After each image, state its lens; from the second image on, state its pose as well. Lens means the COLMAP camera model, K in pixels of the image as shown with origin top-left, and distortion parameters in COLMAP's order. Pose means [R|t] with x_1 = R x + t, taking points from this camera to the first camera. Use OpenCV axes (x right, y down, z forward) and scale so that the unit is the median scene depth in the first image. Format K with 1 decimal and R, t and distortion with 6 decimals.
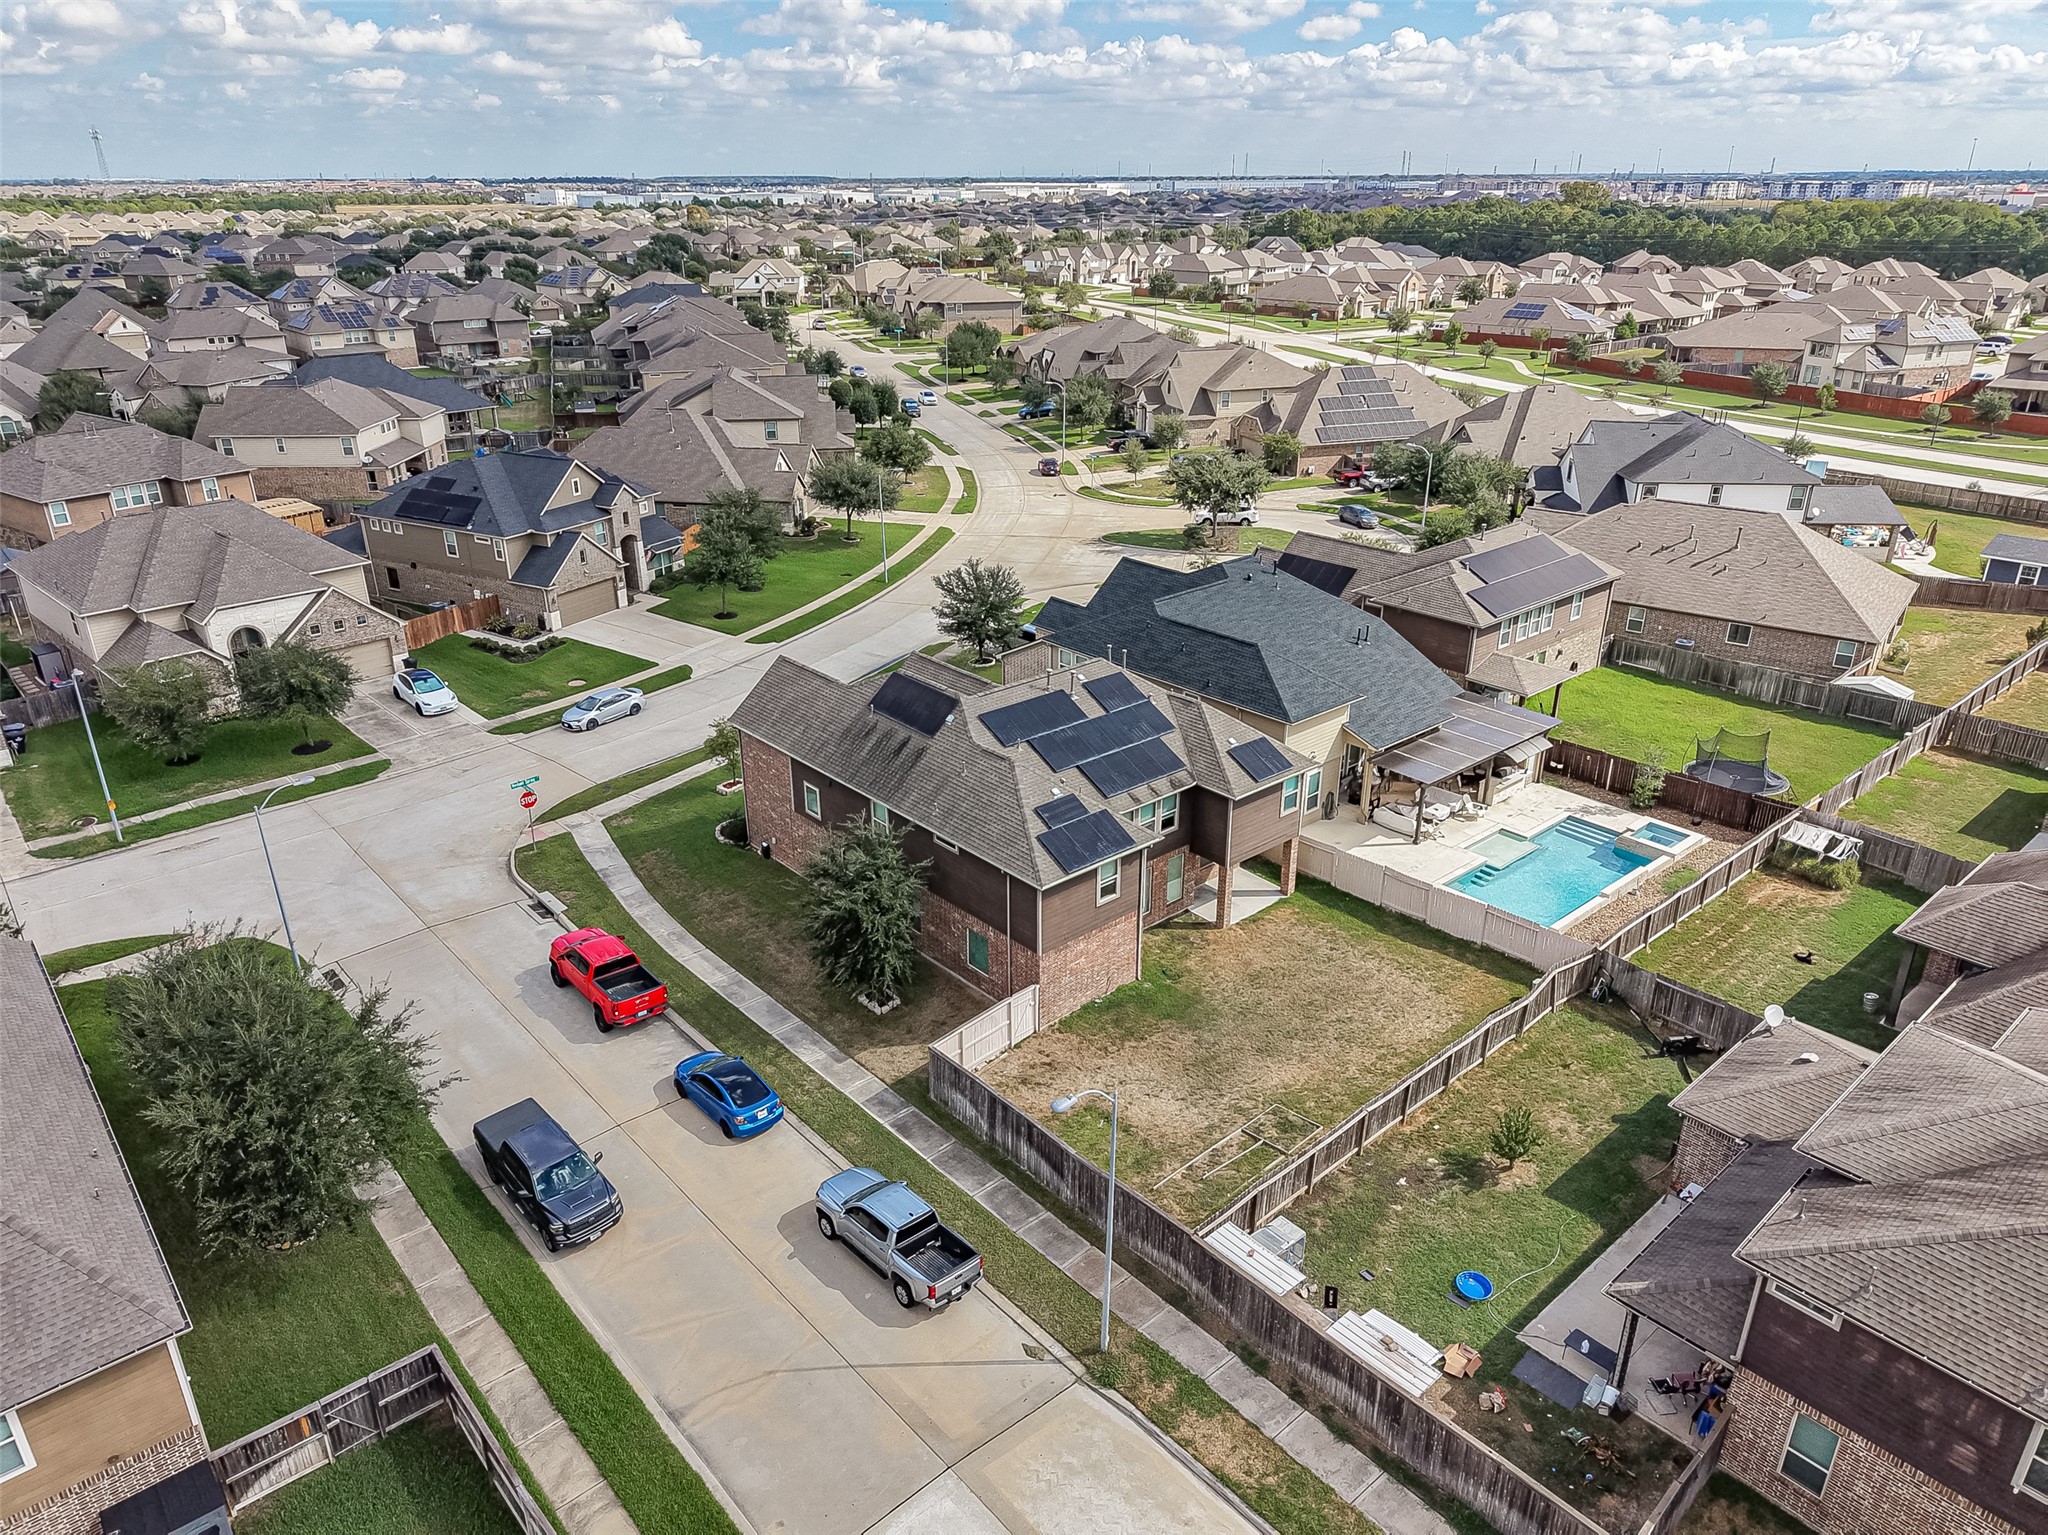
lens RADIAL K [[1365.7, 0, 1023.0], [0, 1365.7, 773.2], [0, 0, 1]] dist [0.017869, -0.015028]
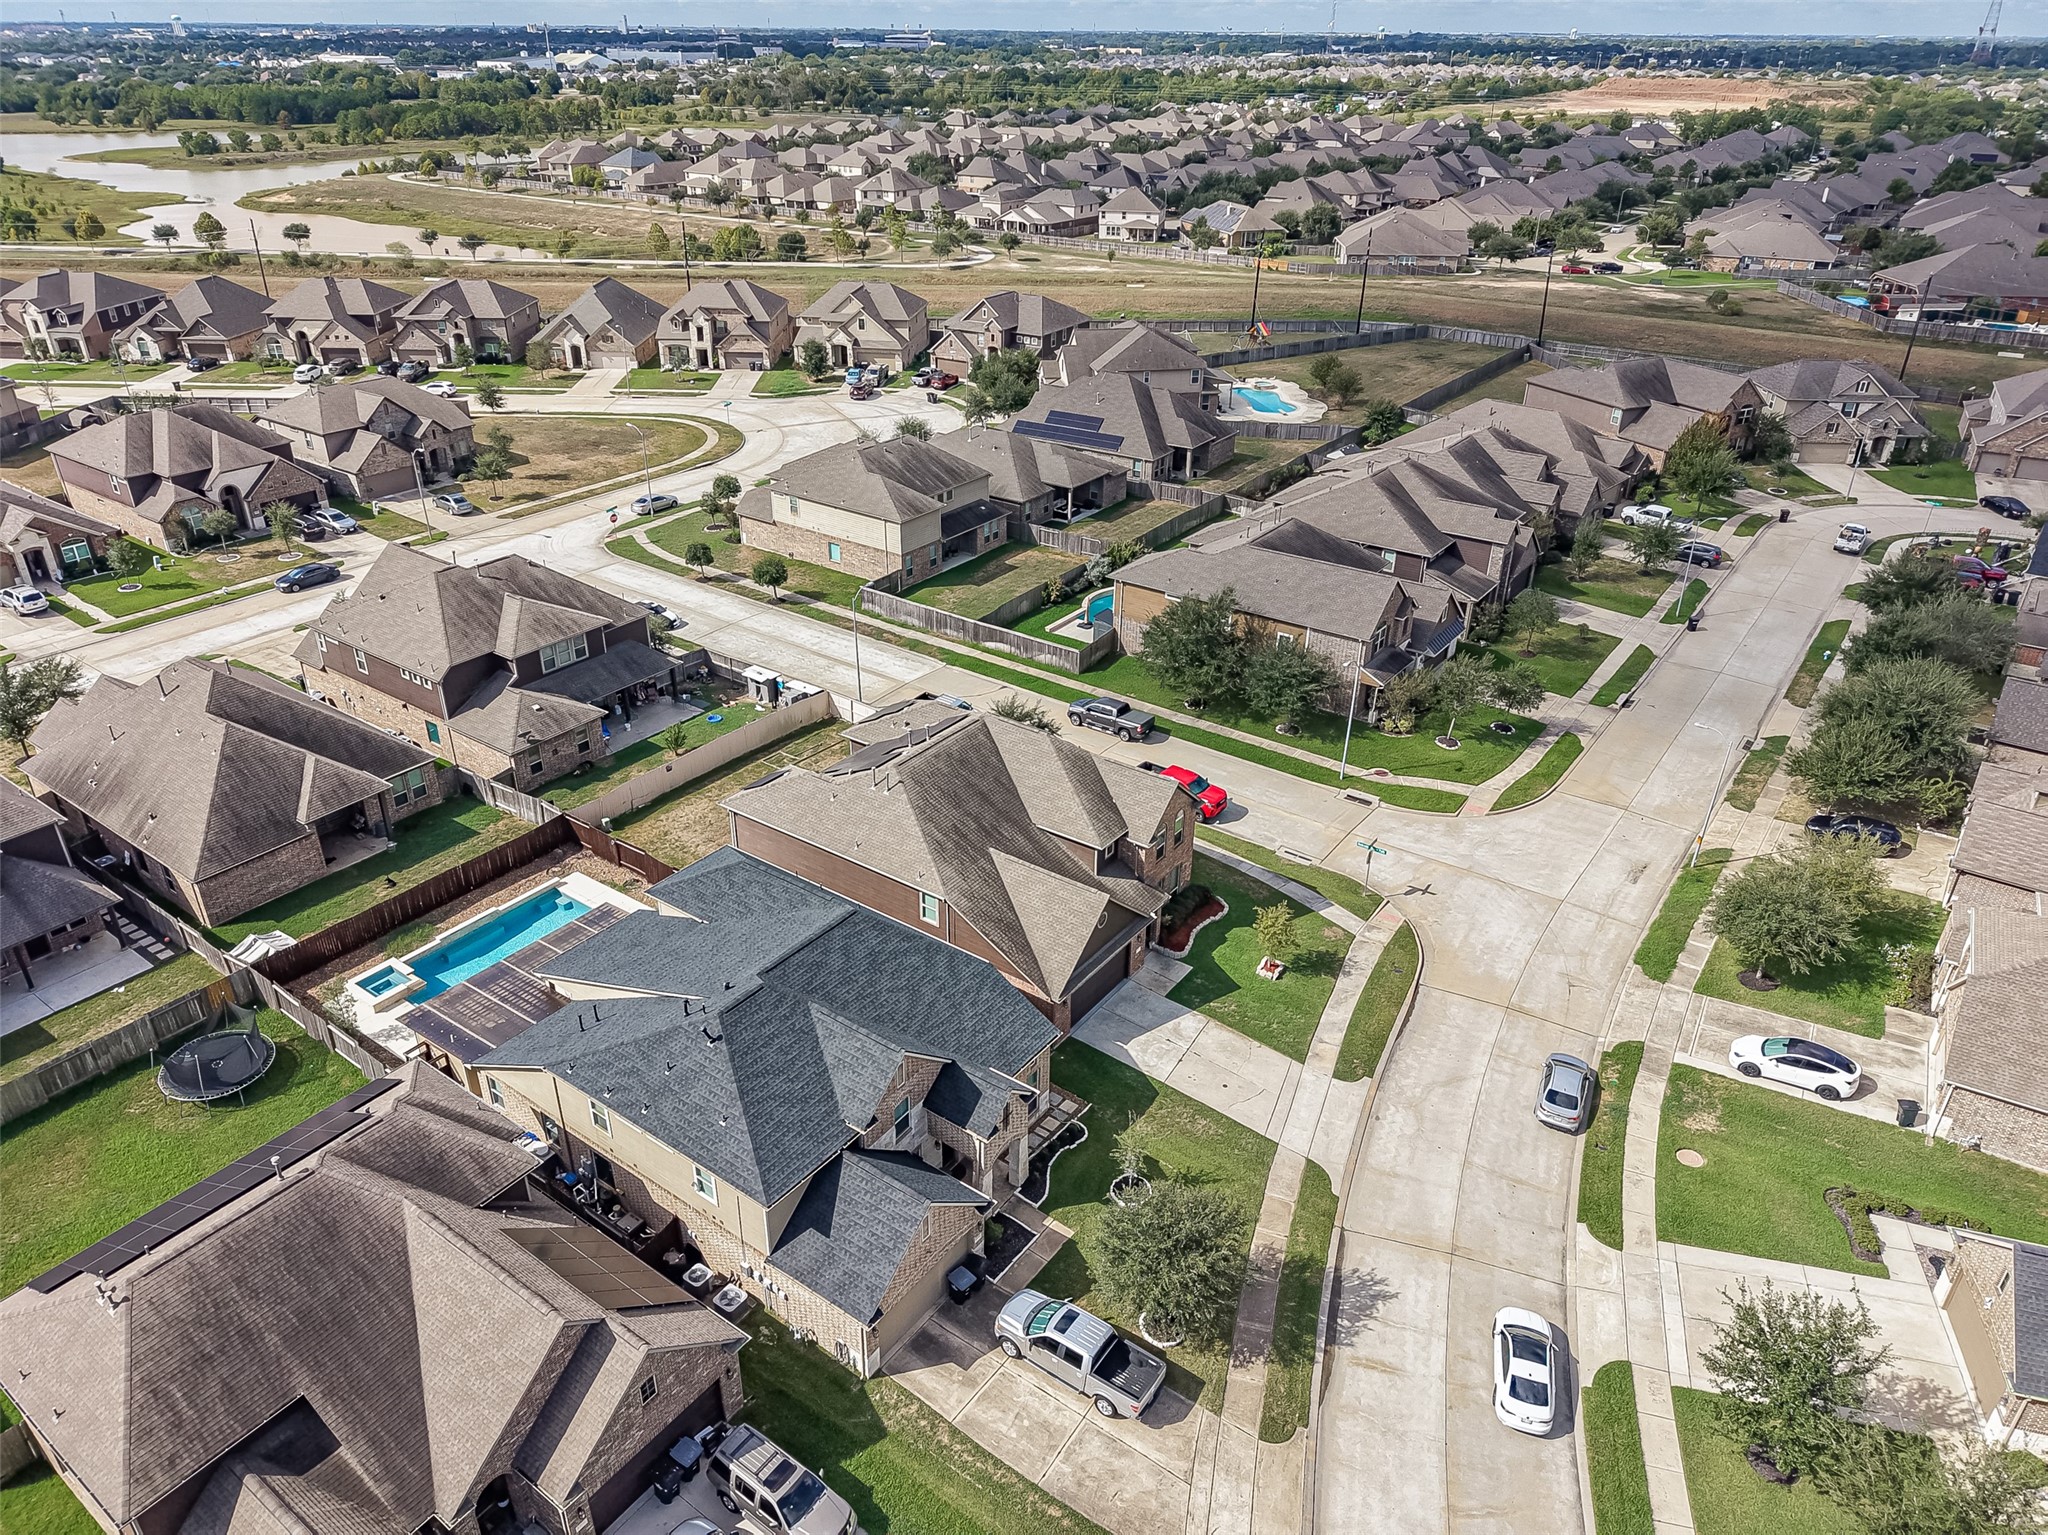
lens RADIAL K [[1365.7, 0, 1014.0], [0, 1365.7, 770.9], [0, 0, 1]] dist [0.017869, -0.015028]
pose [[-0.977429, 0.102043, -0.184988, 0.108771], [-0.082779, 0.620621, 0.779729, -0.640770], [0.194374, 0.777442, -0.598166, 1.091172]]
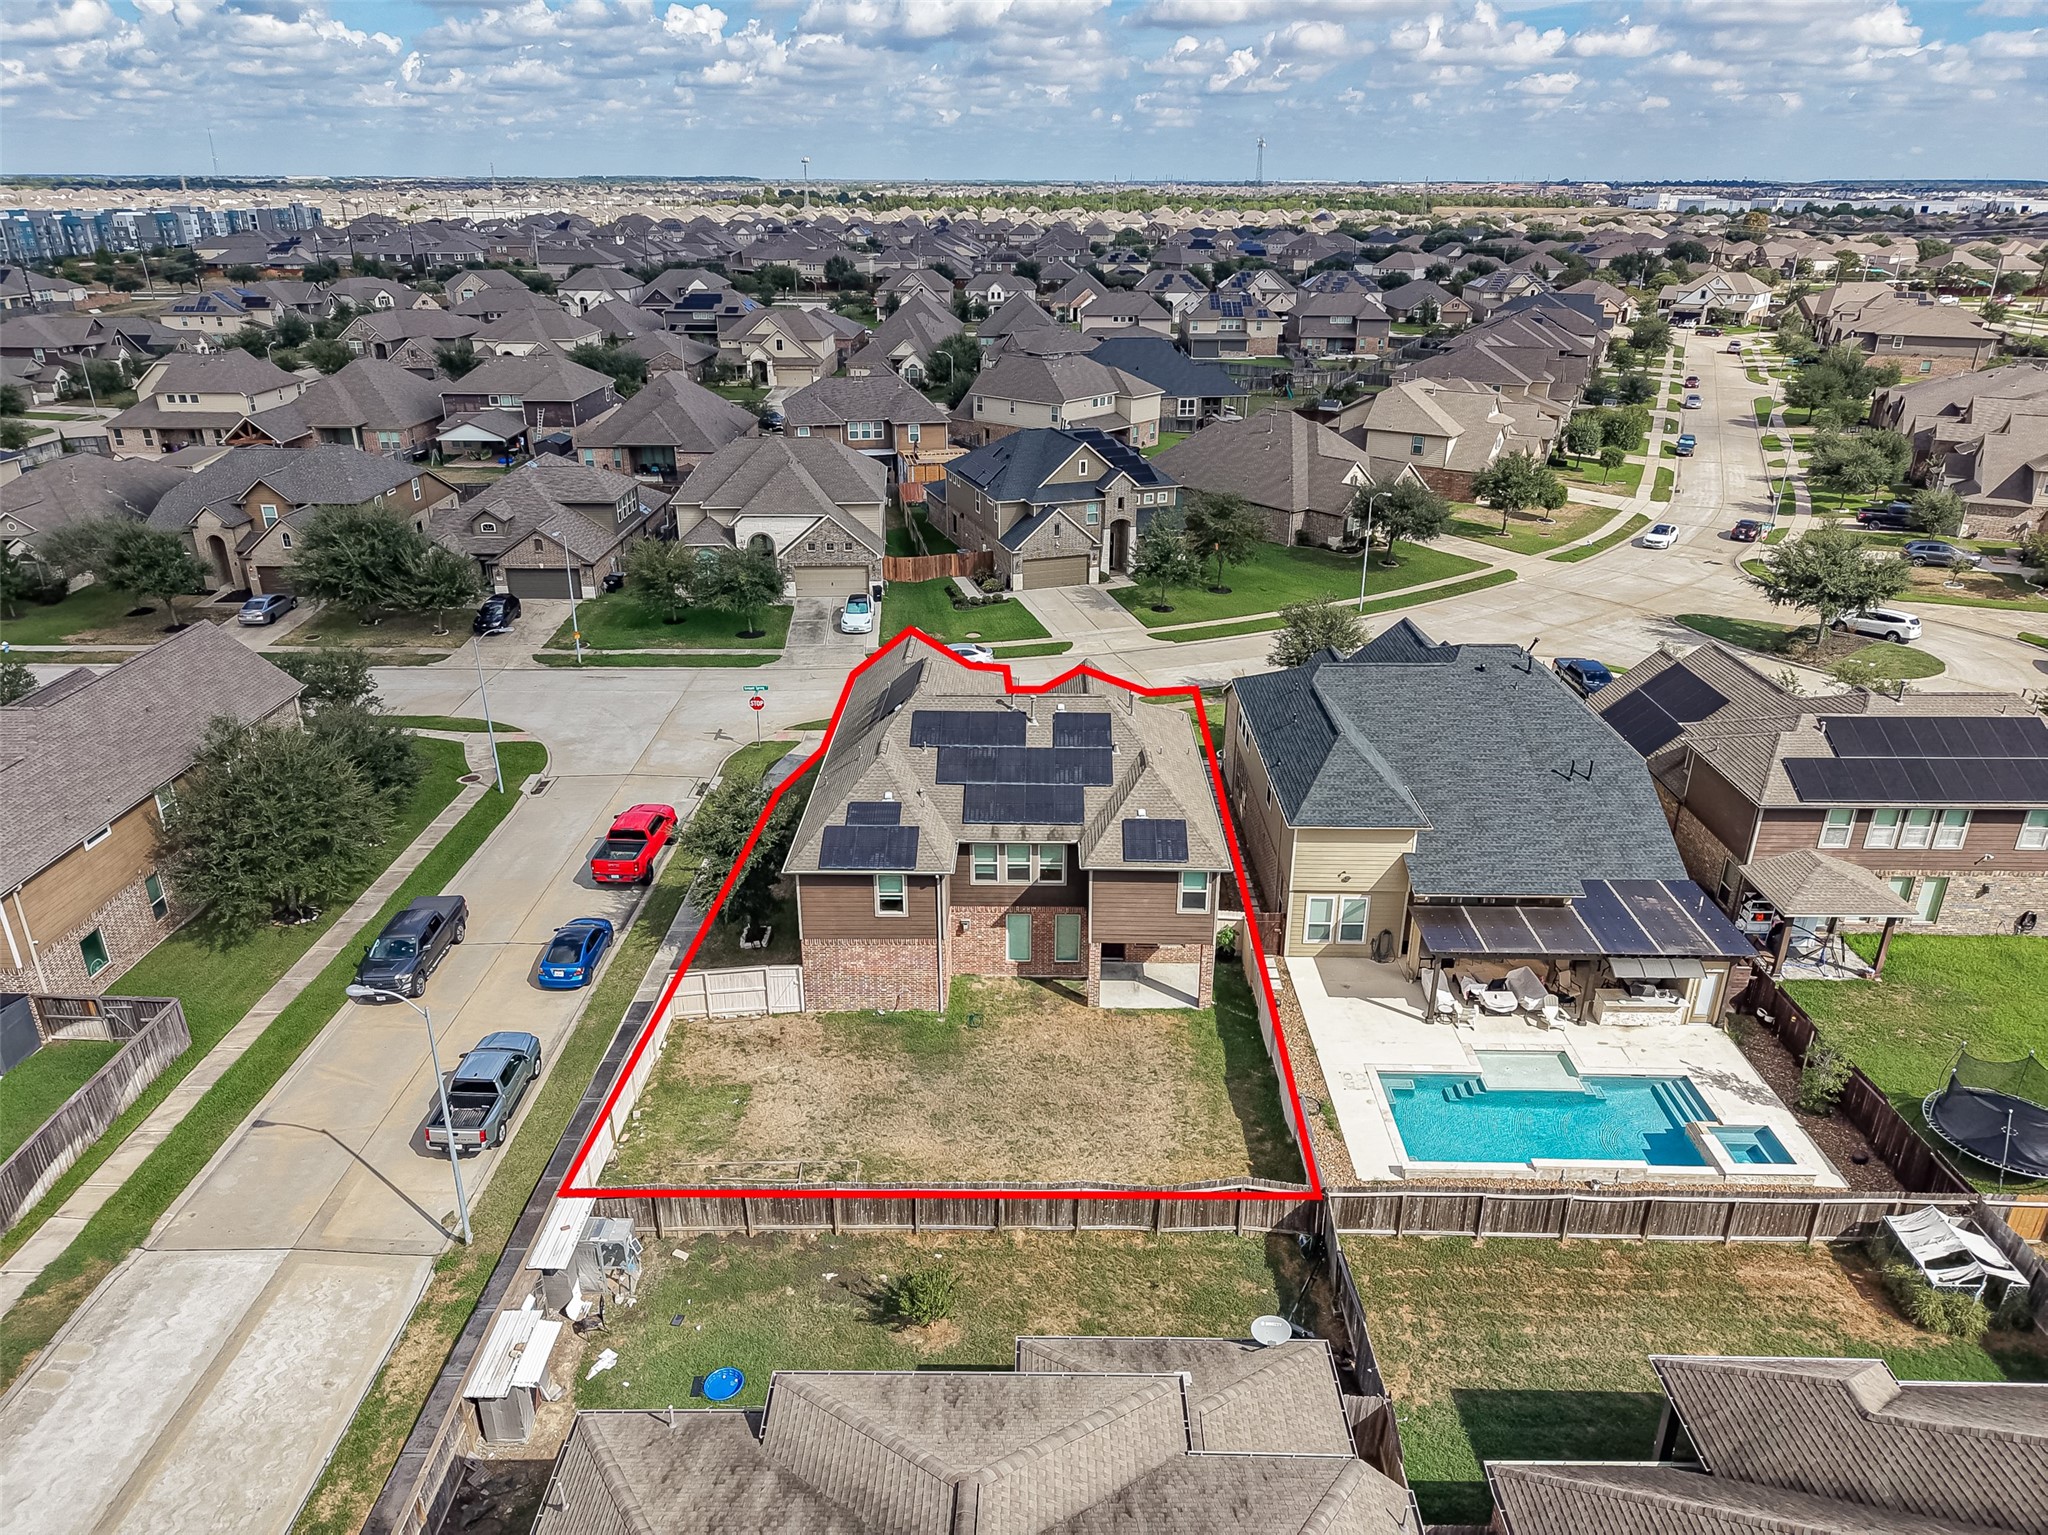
lens RADIAL K [[1365.7, 0, 1022.5], [0, 1365.7, 769.3], [0, 0, 1]] dist [0.017869, -0.015028]
pose [[0.743711, 0.269846, -0.611619, 0.380414], [-0.272386, 0.957839, 0.091384, -0.066884], [0.610492, 0.098633, 0.785857, 0.143445]]
